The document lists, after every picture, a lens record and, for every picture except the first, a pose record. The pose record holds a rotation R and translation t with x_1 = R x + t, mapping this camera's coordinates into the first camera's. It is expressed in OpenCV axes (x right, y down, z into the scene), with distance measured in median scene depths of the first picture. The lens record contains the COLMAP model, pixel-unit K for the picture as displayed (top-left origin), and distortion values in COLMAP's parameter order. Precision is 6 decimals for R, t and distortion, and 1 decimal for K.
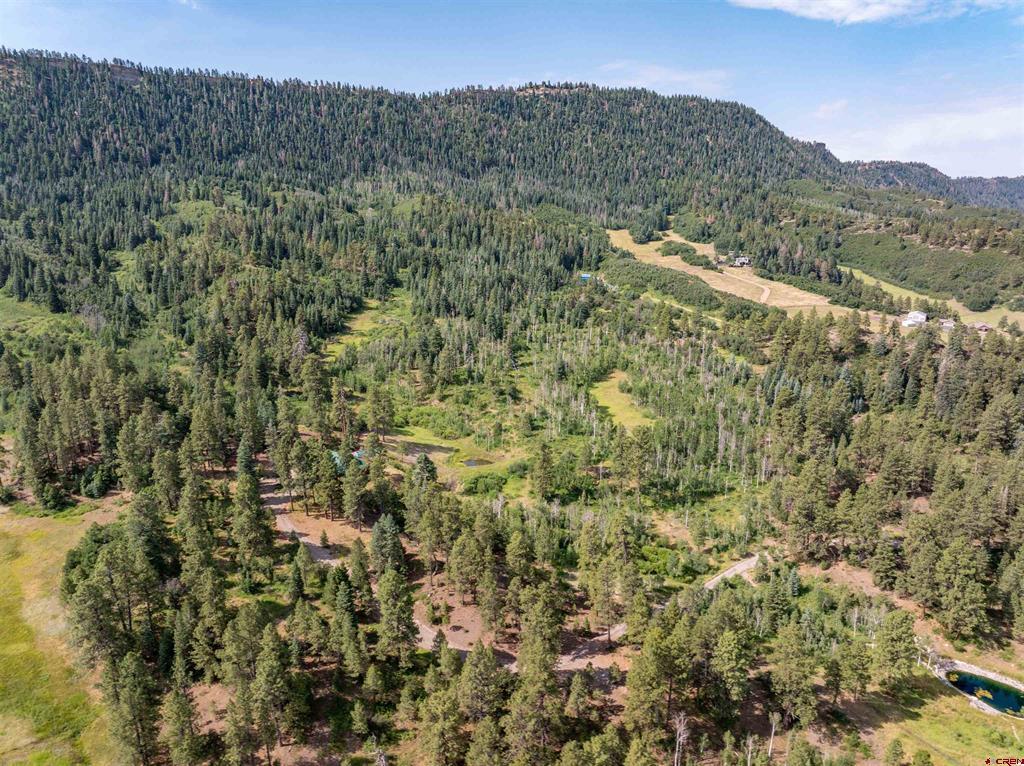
lens RADIAL K [[727.4, 0, 512.7], [0, 727.4, 387.6], [0, 0, 1]] dist [-0.054647, 0.026995]
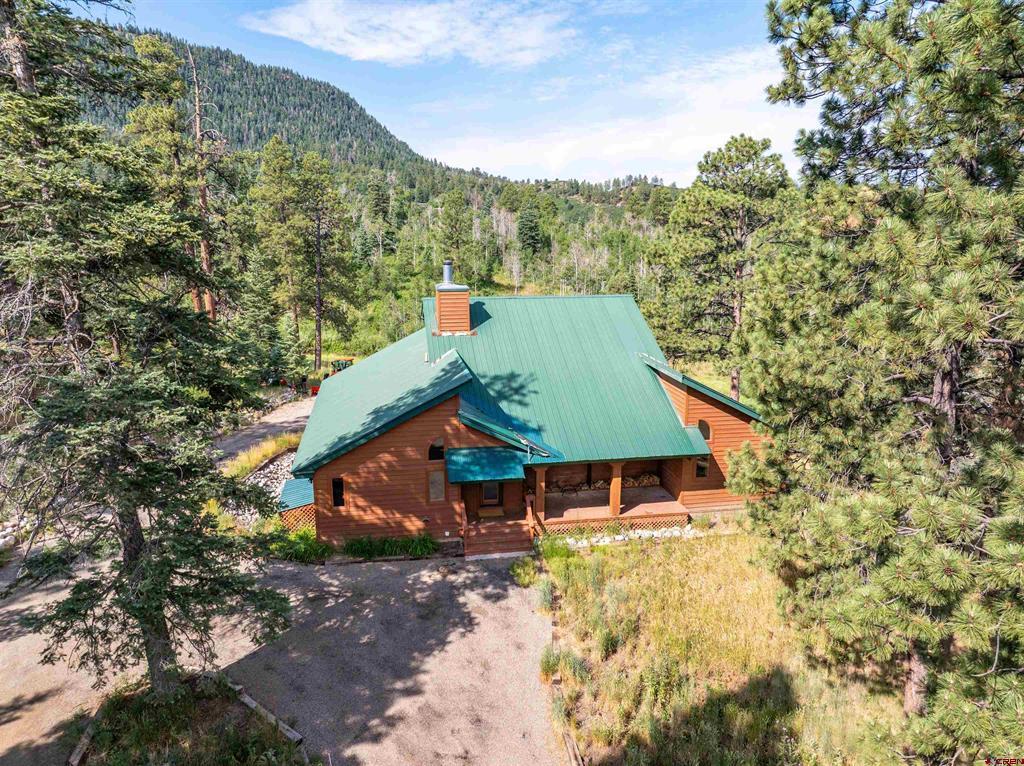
lens RADIAL K [[727.4, 0, 514.2], [0, 727.4, 380.3], [0, 0, 1]] dist [-0.054647, 0.026995]
pose [[0.821022, -0.115714, 0.559046, -0.062638], [0.142444, 0.989793, -0.004322, 0.019744], [-0.552840, 0.083181, 0.829125, 0.170380]]
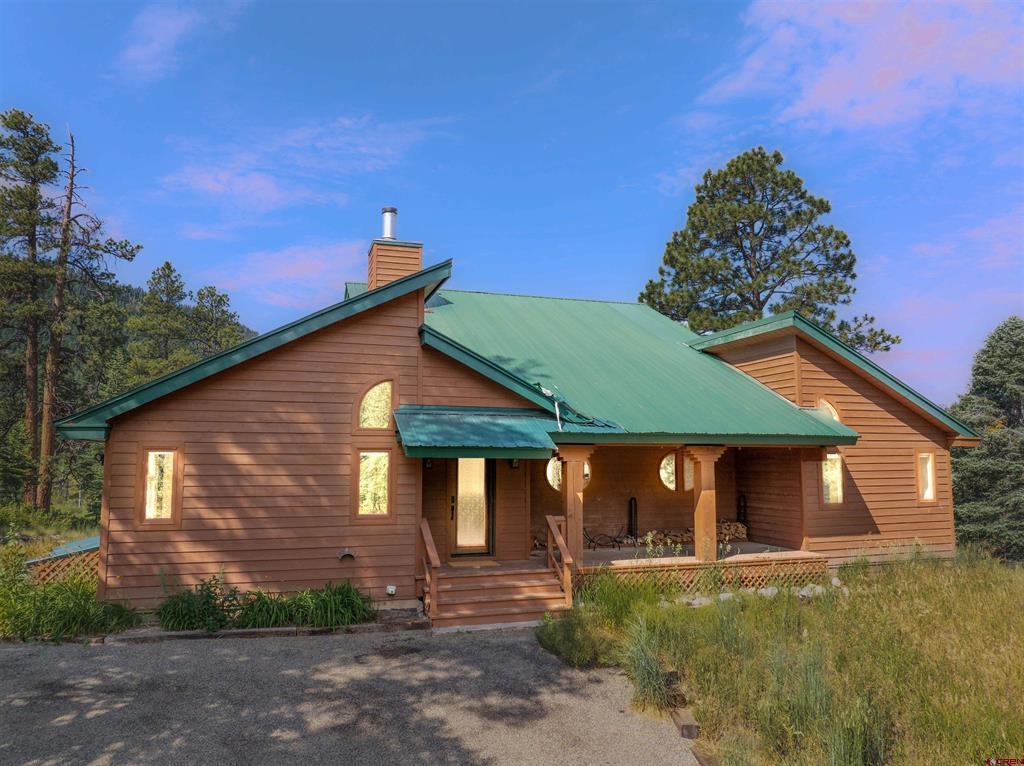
lens RADIAL K [[727.4, 0, 508.1], [0, 727.4, 387.4], [0, 0, 1]] dist [-0.054647, 0.026995]
pose [[0.743154, 0.067692, 0.665687, -0.059221], [0.164867, 0.945673, -0.280216, 0.023451], [-0.648491, 0.317994, 0.691621, 0.178898]]
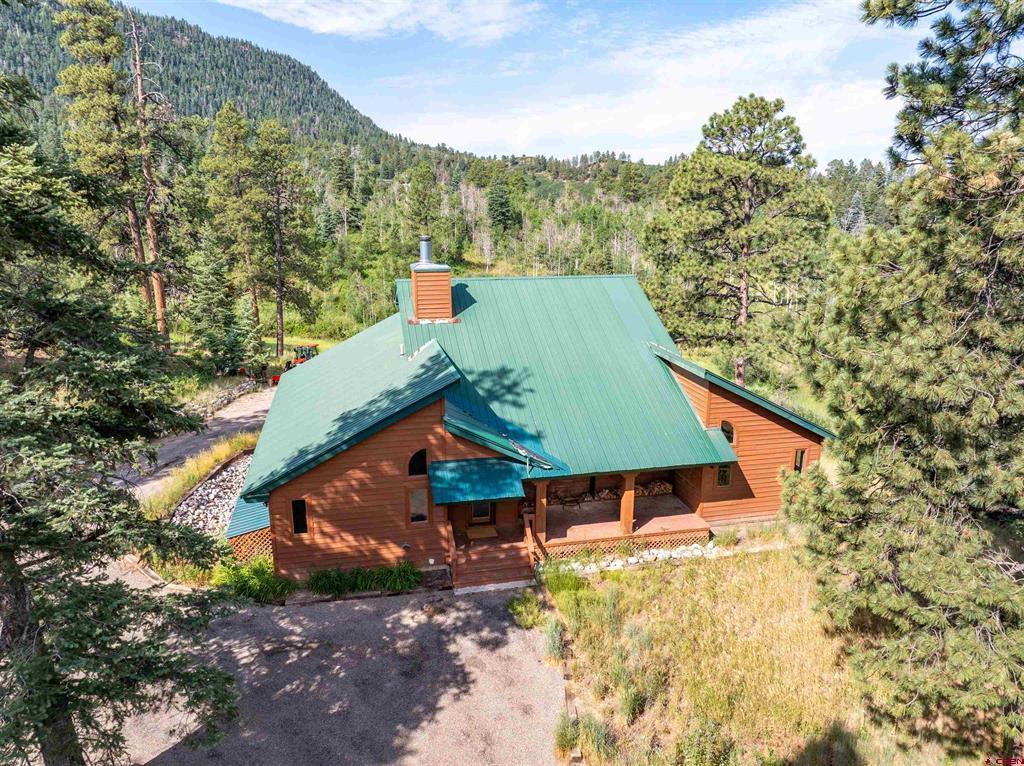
lens RADIAL K [[727.4, 0, 515.8], [0, 727.4, 377.9], [0, 0, 1]] dist [-0.054647, 0.026995]
pose [[0.793192, -0.139678, 0.592737, -0.061389], [0.152099, 0.987932, 0.029270, 0.019214], [-0.589672, 0.066938, 0.804864, 0.173136]]
